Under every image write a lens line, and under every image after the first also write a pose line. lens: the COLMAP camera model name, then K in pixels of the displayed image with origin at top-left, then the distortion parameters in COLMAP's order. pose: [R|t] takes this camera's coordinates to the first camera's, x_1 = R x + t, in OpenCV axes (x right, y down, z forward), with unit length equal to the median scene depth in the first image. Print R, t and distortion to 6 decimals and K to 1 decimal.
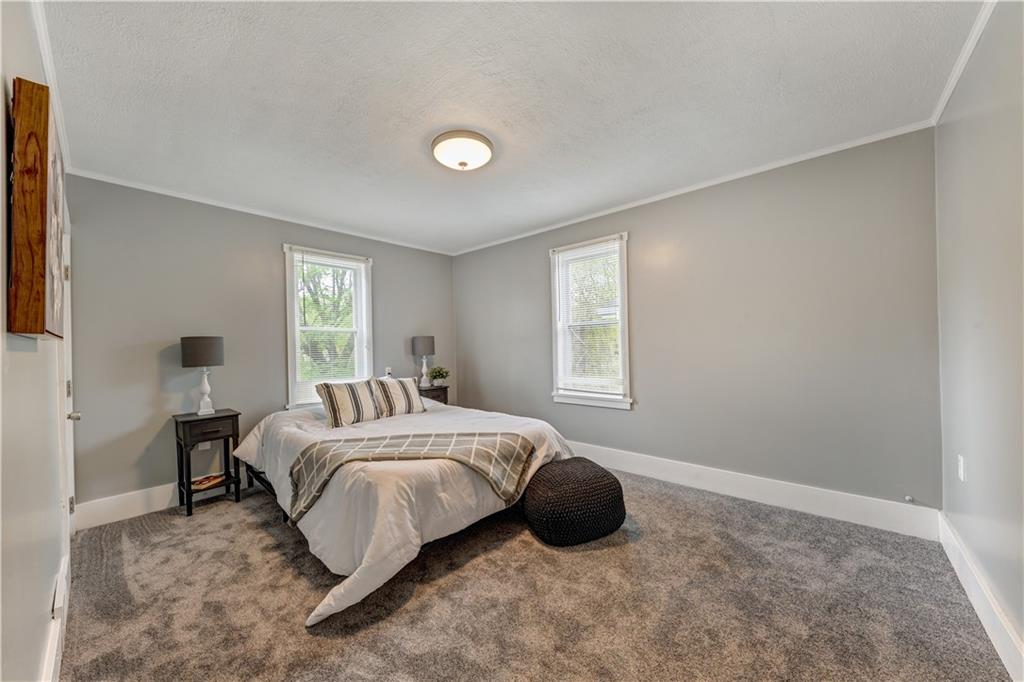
lens RADIAL K [[359.7, 0, 515.6], [0, 359.7, 345.8], [0, 0, 1]] dist [0.012797, -0.006659]
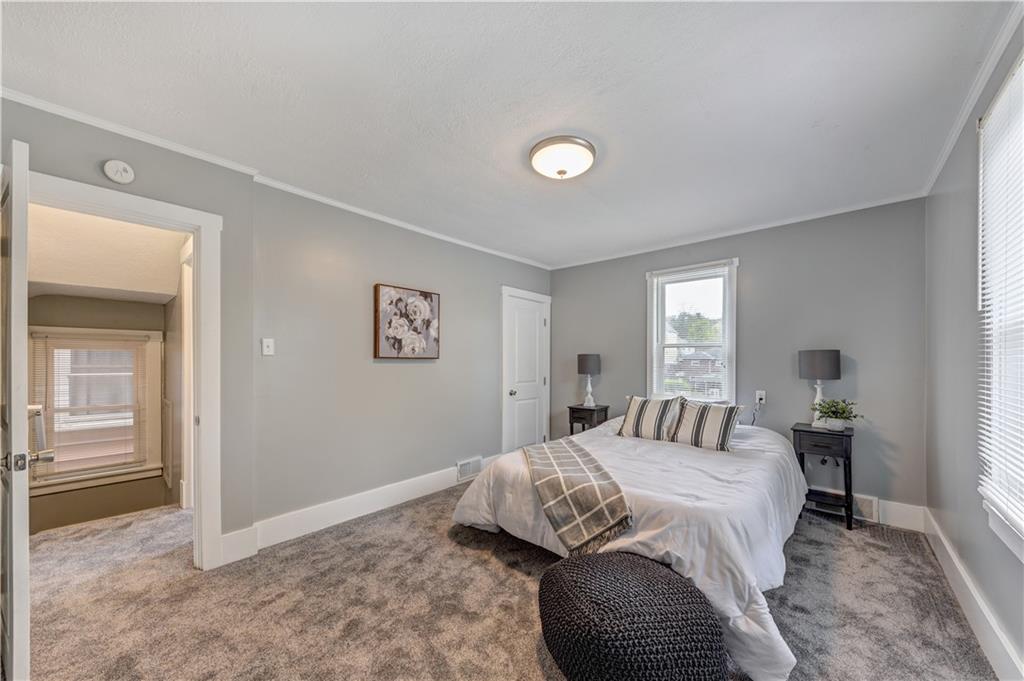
lens RADIAL K [[367.4, 0, 508.6], [0, 367.4, 365.8], [0, 0, 1]] dist [-0.000417, -0.000031]
pose [[-0.021488, 0.029872, -0.999323, 0.768102], [-0.002349, 0.999549, 0.029930, -0.026940], [0.999766, 0.002991, -0.021408, 0.823643]]
